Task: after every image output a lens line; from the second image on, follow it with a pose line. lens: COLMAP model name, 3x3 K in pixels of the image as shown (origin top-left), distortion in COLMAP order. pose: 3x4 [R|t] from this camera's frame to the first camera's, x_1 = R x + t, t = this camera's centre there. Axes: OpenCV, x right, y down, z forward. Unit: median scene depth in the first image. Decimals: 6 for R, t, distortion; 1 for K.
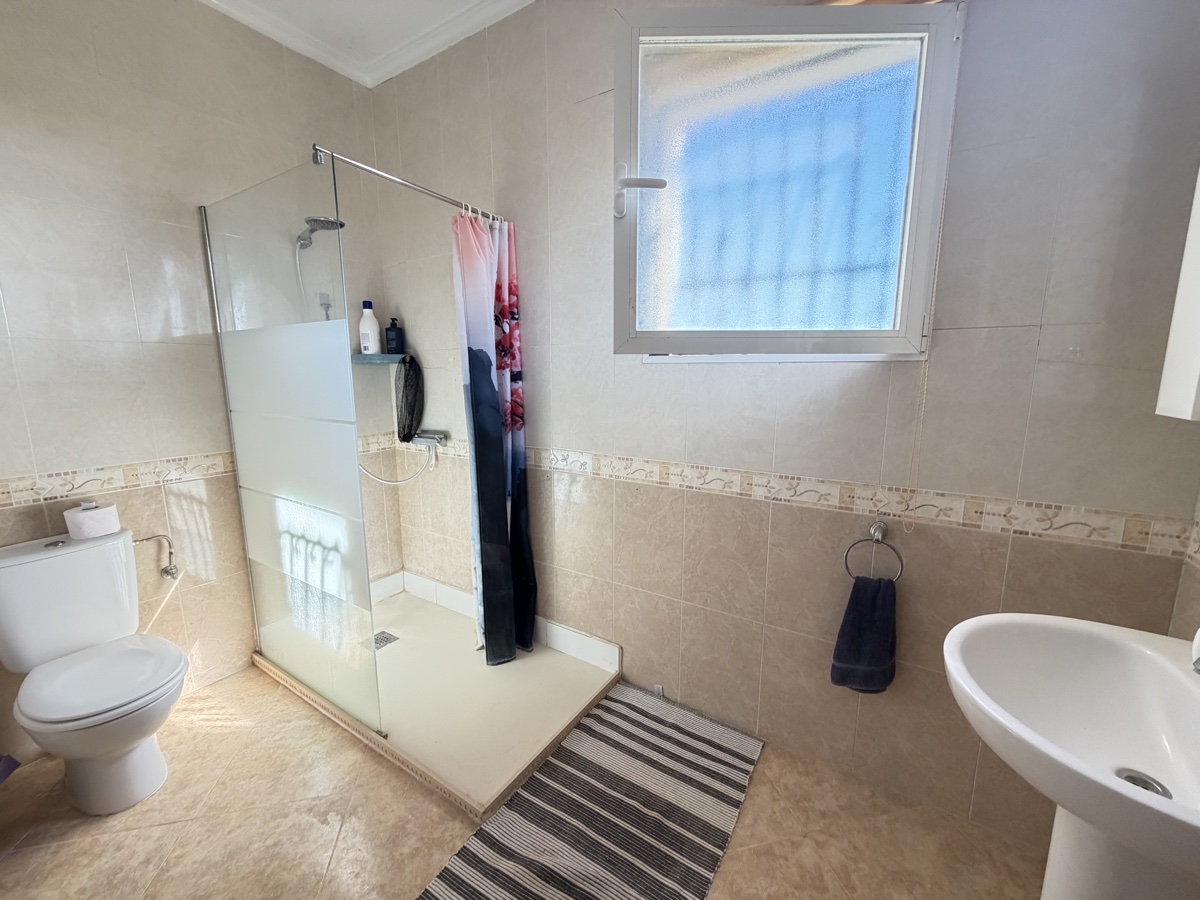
lens RADIAL K [[479.4, 0, 598.1], [0, 479.4, 452.4], [0, 0, 1]] dist [0.000930, -0.000216]
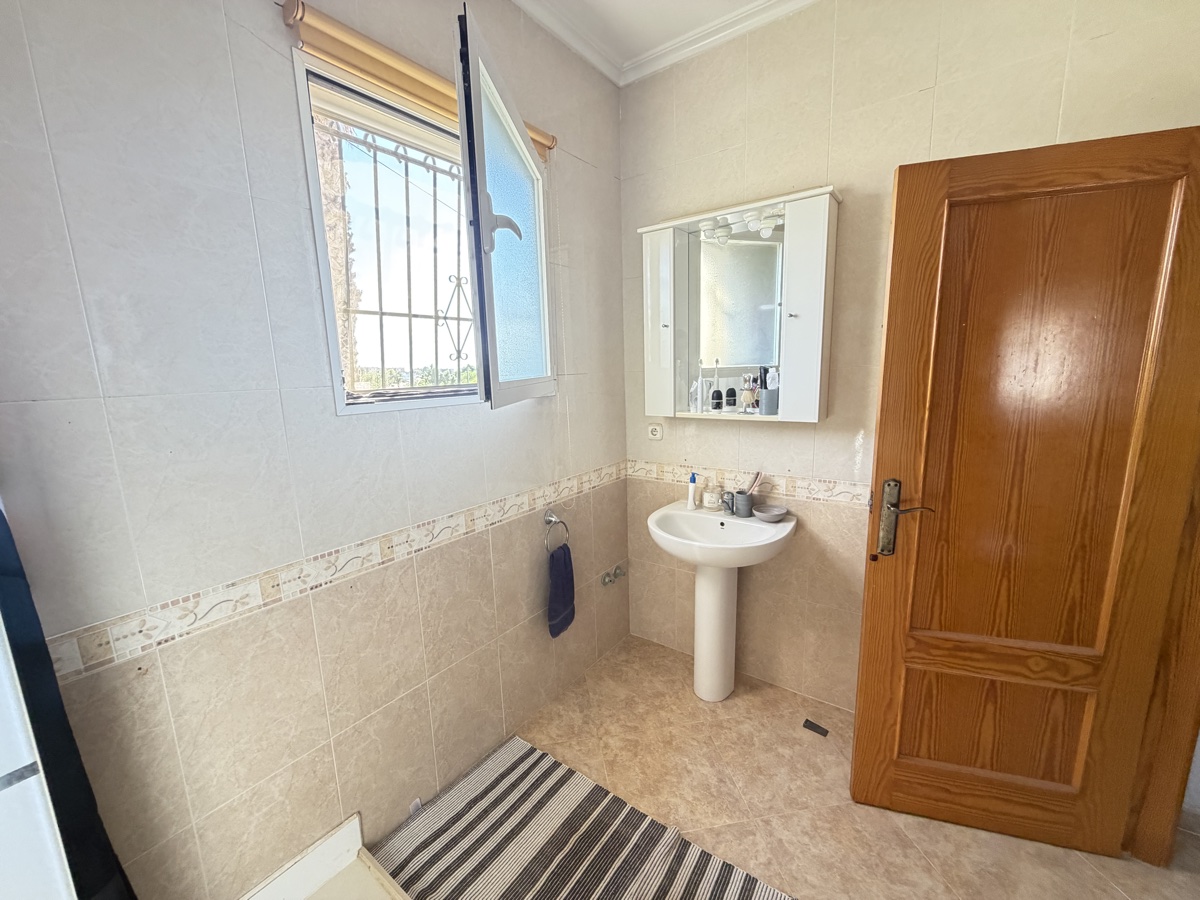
lens RADIAL K [[479.4, 0, 598.1], [0, 479.4, 452.4], [0, 0, 1]] dist [0.000930, -0.000216]
pose [[0.062602, -0.177293, 0.982165, -0.692429], [0.194589, 0.967378, 0.162221, -0.200423], [-0.978885, 0.180964, 0.095059, 0.640750]]
